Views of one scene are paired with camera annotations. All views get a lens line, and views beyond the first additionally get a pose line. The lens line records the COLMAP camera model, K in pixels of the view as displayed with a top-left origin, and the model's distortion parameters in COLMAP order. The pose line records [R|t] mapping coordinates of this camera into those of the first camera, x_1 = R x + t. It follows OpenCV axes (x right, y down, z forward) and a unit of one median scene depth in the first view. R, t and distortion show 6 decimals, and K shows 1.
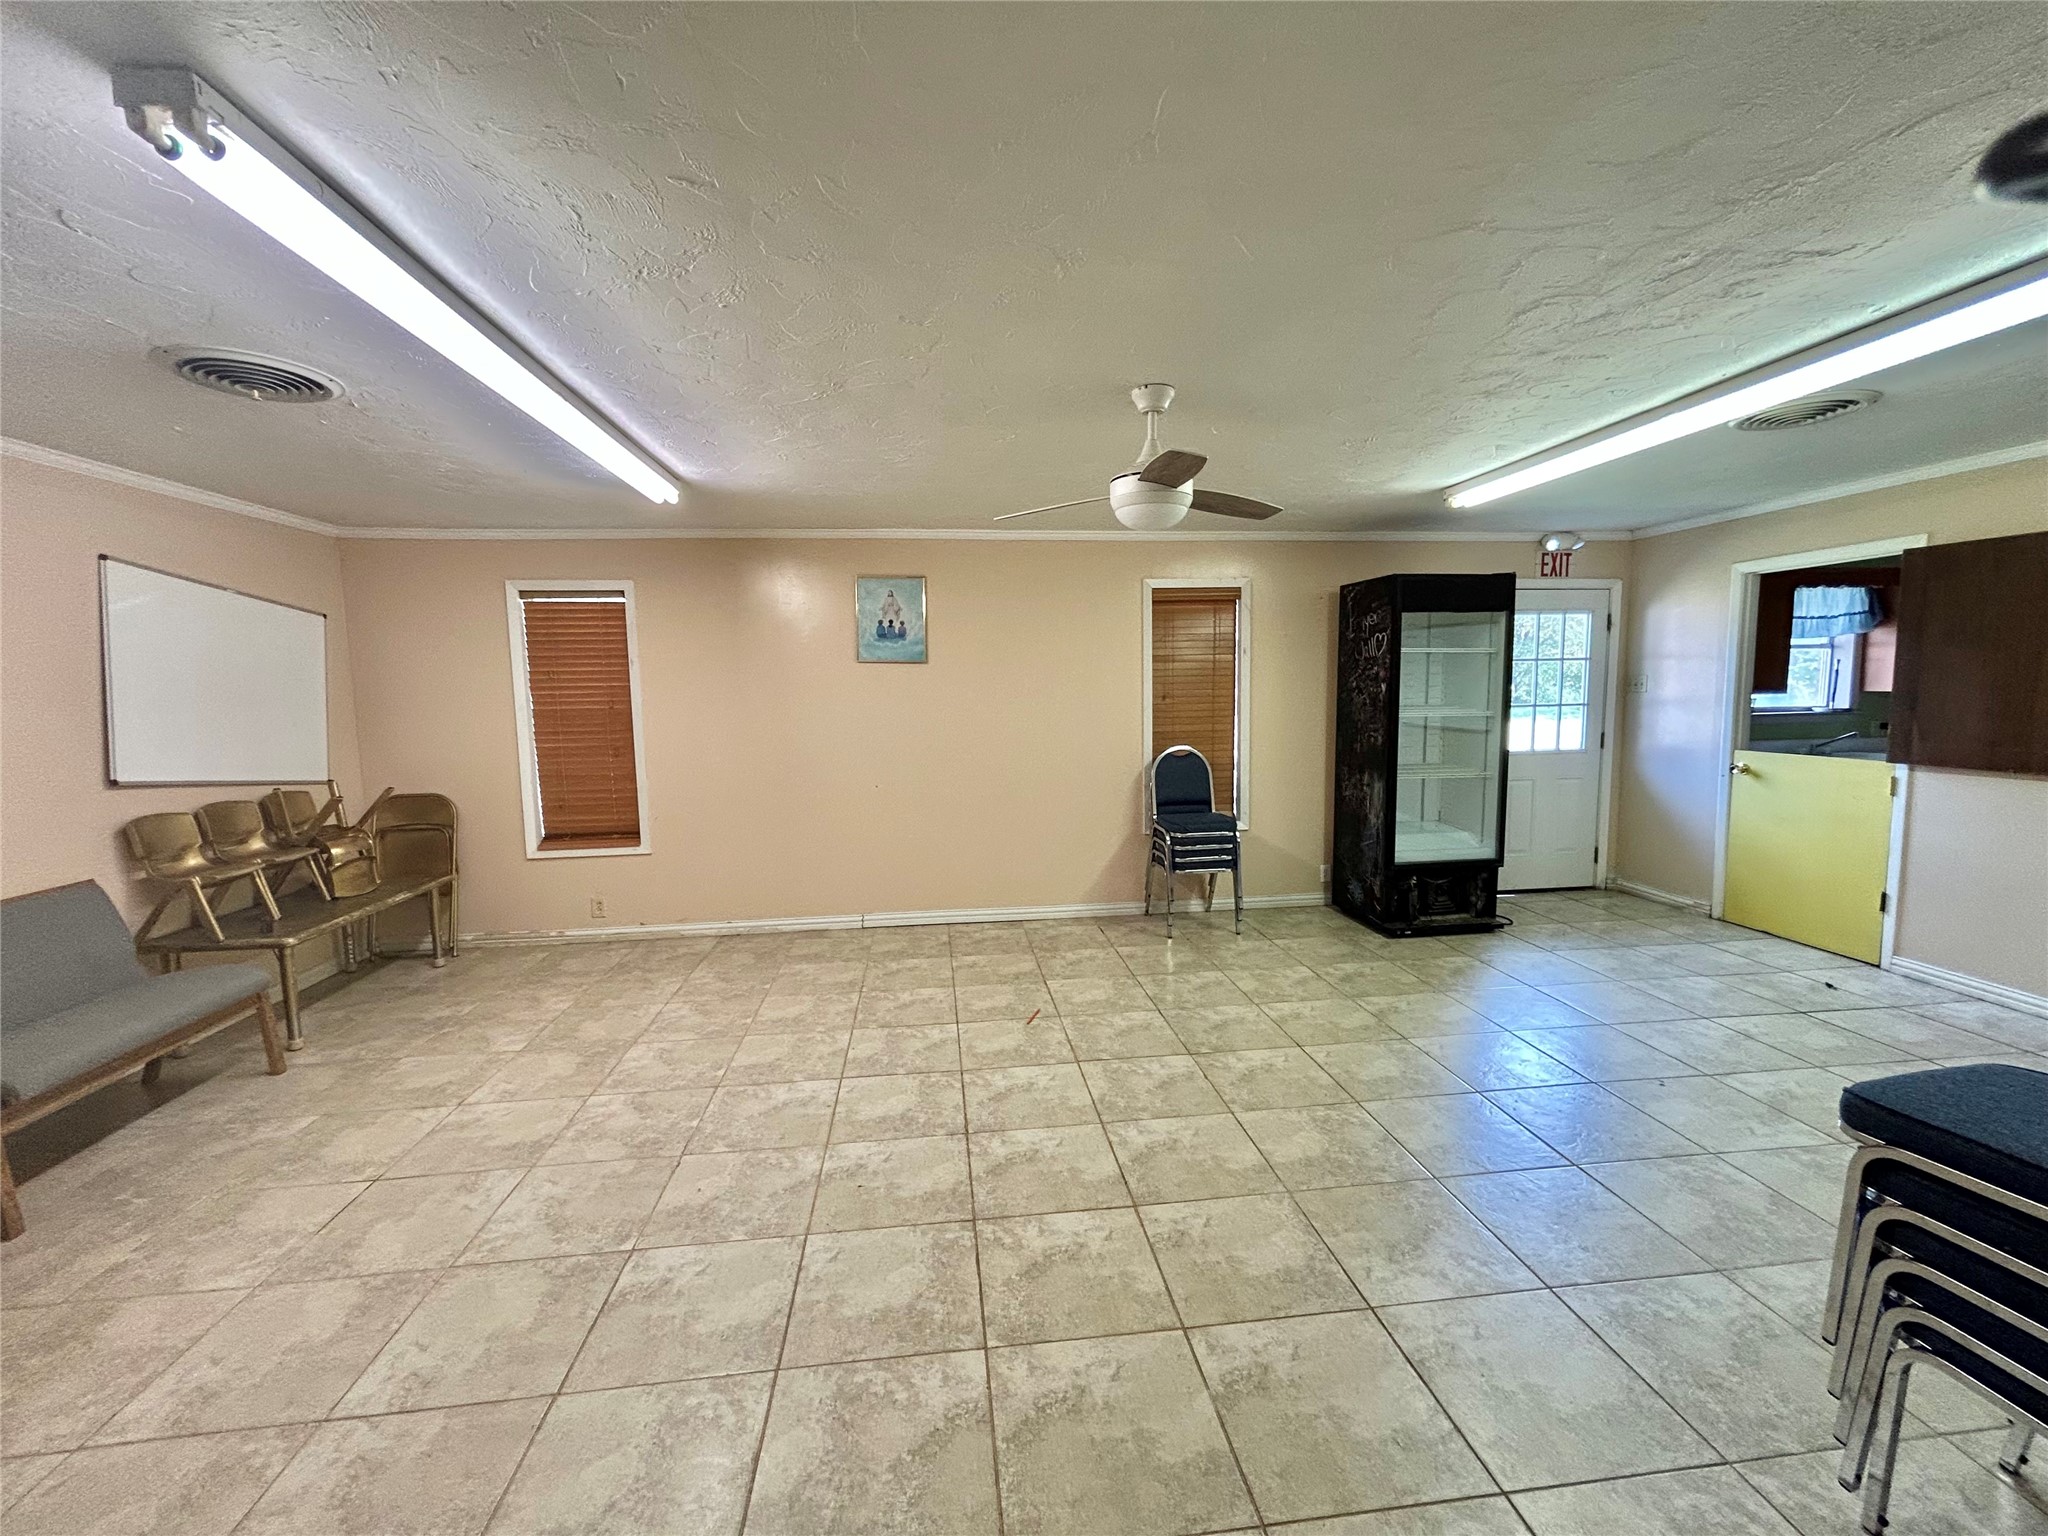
lens RADIAL K [[822.8, 0, 1012.9], [0, 822.8, 764.6], [0, 0, 1]] dist [-0.000622, 0.000468]
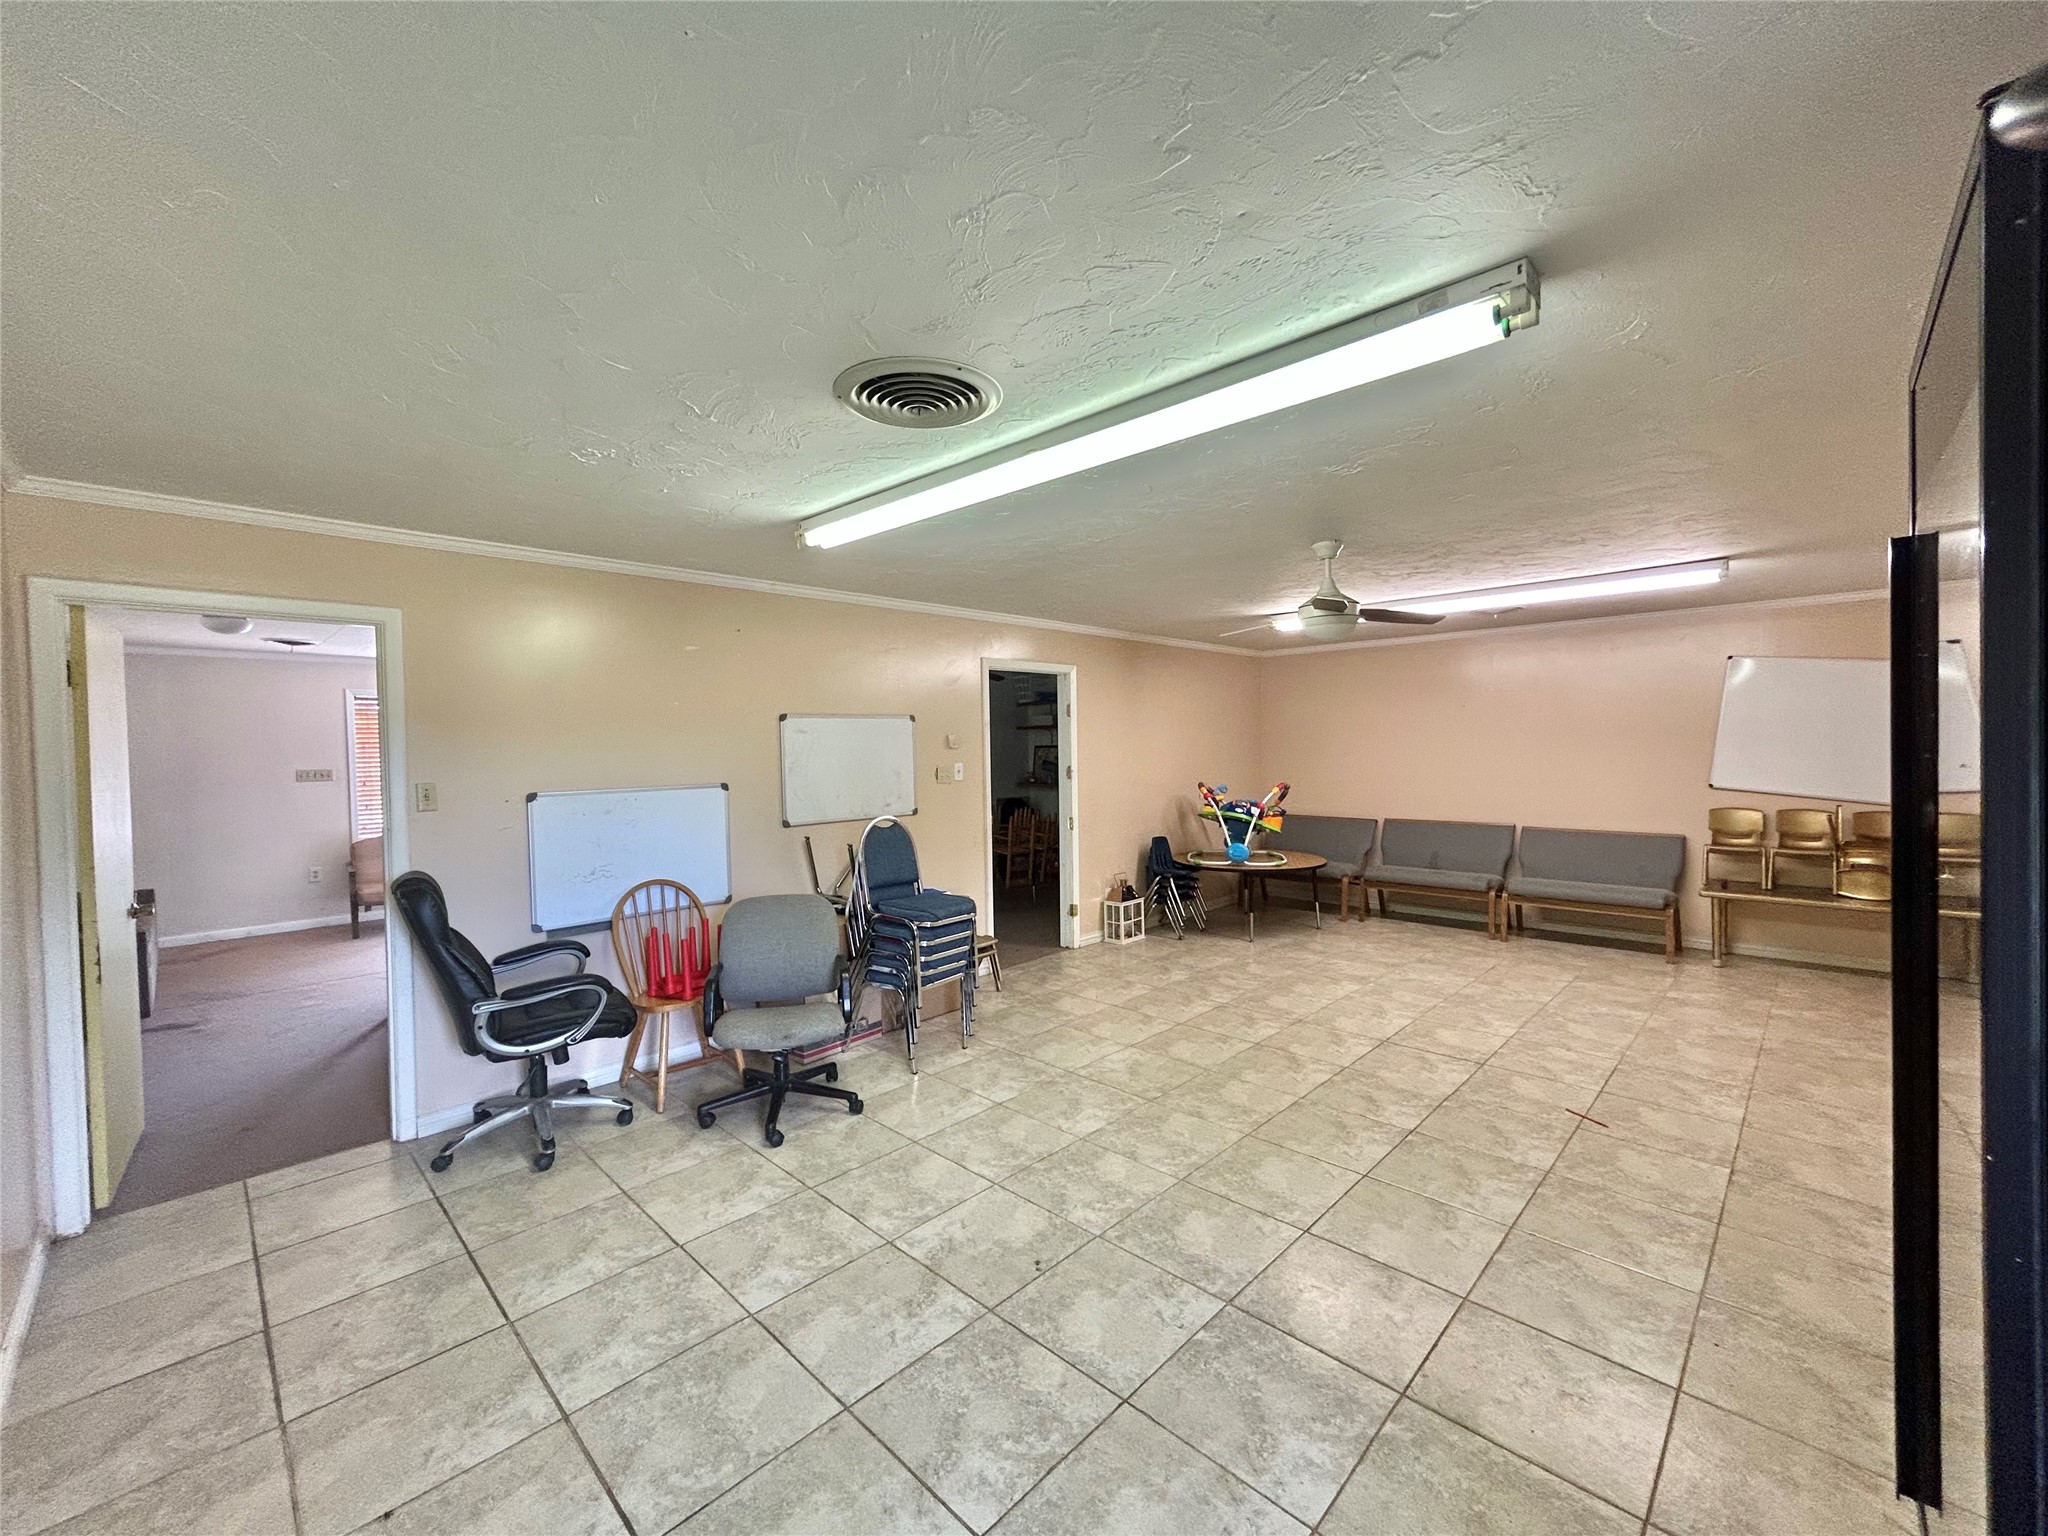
lens RADIAL K [[822.8, 0, 1019.4], [0, 822.8, 763.8], [0, 0, 1]] dist [-0.000622, 0.000468]
pose [[-0.768258, 0.046858, -0.638424, 1.271314], [-0.035006, 0.992750, 0.114989, -0.185206], [0.639183, 0.110690, -0.761047, 1.518925]]
